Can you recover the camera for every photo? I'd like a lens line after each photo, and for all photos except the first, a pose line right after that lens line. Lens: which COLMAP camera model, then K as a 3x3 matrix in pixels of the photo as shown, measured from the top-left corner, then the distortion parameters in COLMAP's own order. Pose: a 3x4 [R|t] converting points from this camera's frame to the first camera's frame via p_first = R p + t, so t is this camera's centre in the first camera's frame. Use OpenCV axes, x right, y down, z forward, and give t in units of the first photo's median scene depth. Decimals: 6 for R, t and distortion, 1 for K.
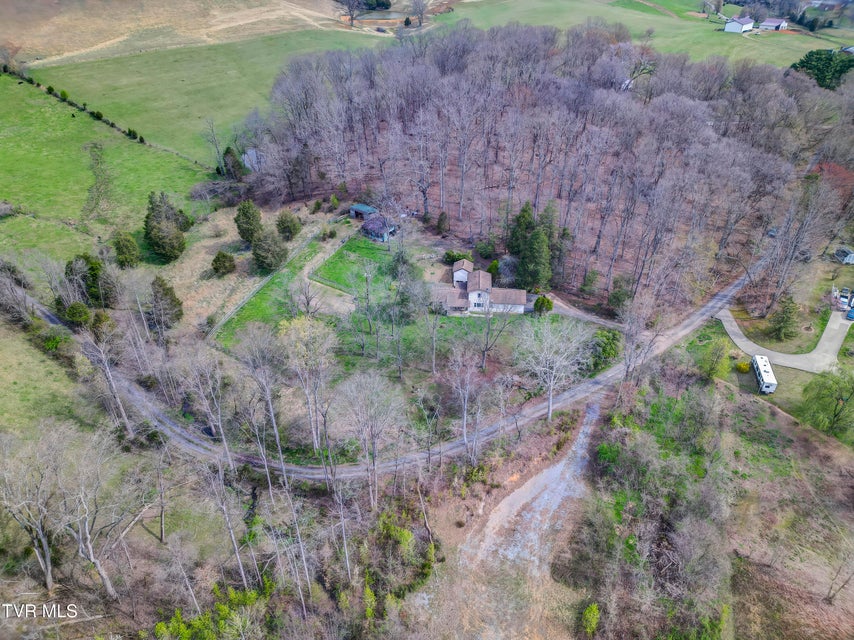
lens RADIAL K [[594.2, 0, 429.3], [0, 594.2, 319.0], [0, 0, 1]] dist [0.077191, -0.073781]
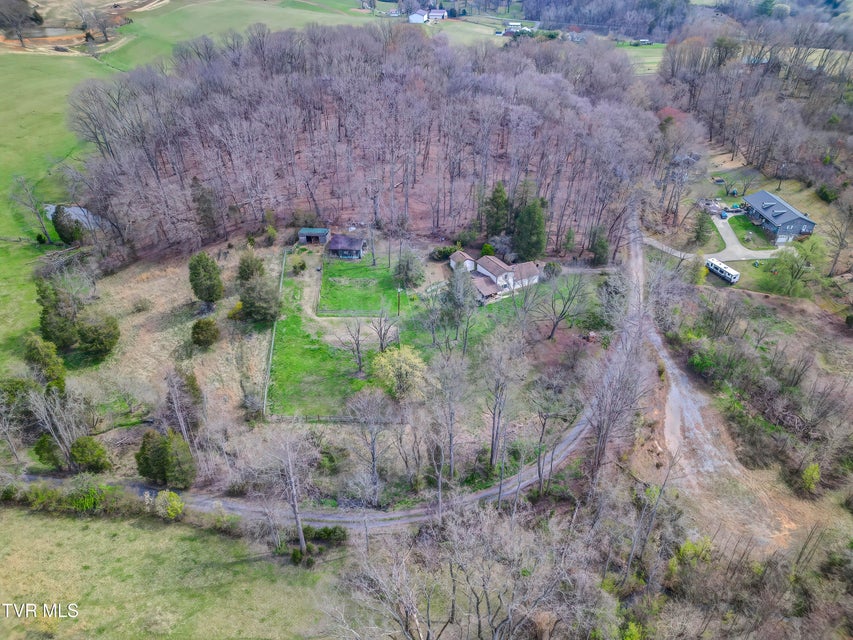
lens RADIAL K [[593.5, 0, 428.8], [0, 593.5, 319.0], [0, 0, 1]] dist [0.077191, -0.073781]
pose [[0.830561, -0.305751, 0.465493, -0.516091], [0.307493, 0.948634, 0.074447, -0.085709], [-0.464345, 0.081303, 0.881915, 0.148665]]
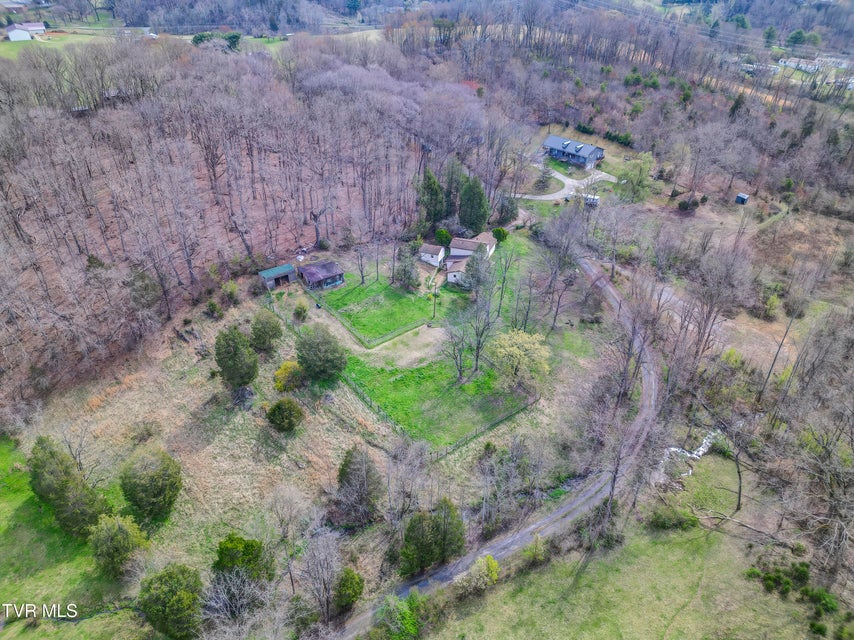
lens RADIAL K [[594.2, 0, 429.3], [0, 594.2, 319.0], [0, 0, 1]] dist [0.077191, -0.073781]
pose [[0.287658, -0.529939, 0.797758, -0.860992], [0.535378, 0.779641, 0.324855, -0.342160], [-0.794118, 0.333655, 0.507987, 0.550658]]
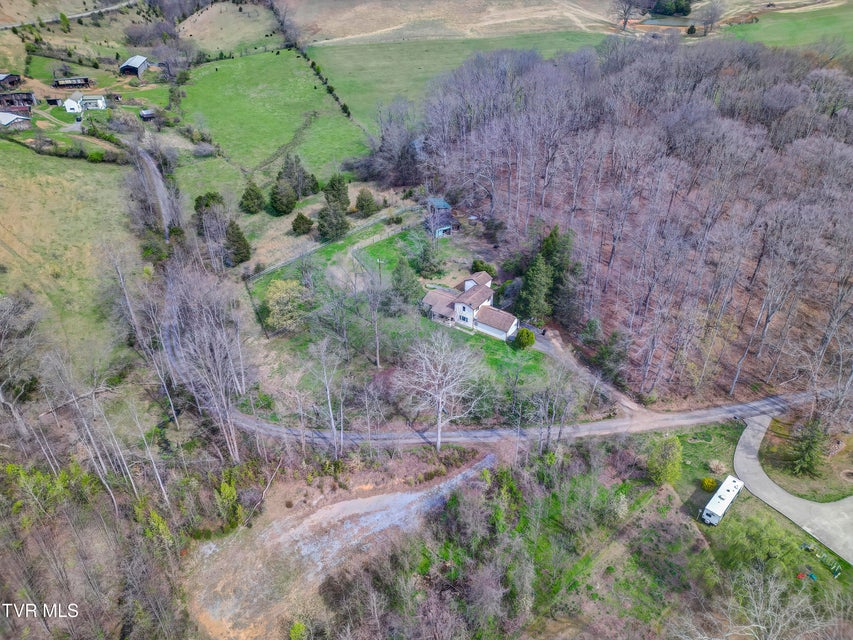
lens RADIAL K [[593.5, 0, 428.8], [0, 593.5, 319.0], [0, 0, 1]] dist [0.077191, -0.073781]
pose [[0.861672, 0.278119, -0.424465, 0.431258], [-0.278937, 0.958327, 0.061669, -0.064929], [0.423928, 0.065261, 0.903342, 0.111252]]
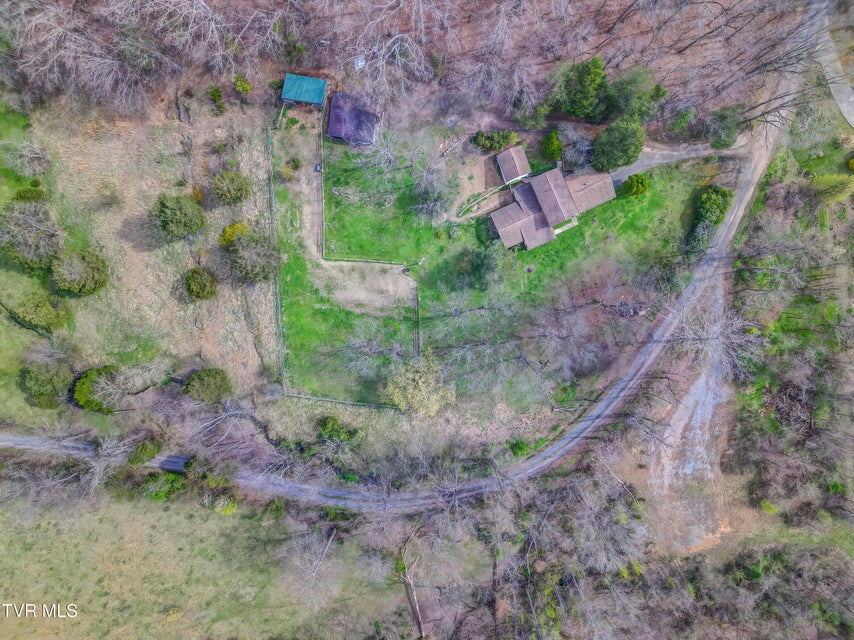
lens RADIAL K [[594.2, 0, 429.3], [0, 594.2, 319.0], [0, 0, 1]] dist [0.077191, -0.073781]
pose [[0.880055, -0.473415, -0.037174, -0.101329], [0.281960, 0.457947, 0.843080, -0.676999], [-0.382103, -0.752438, 0.536502, 0.526417]]
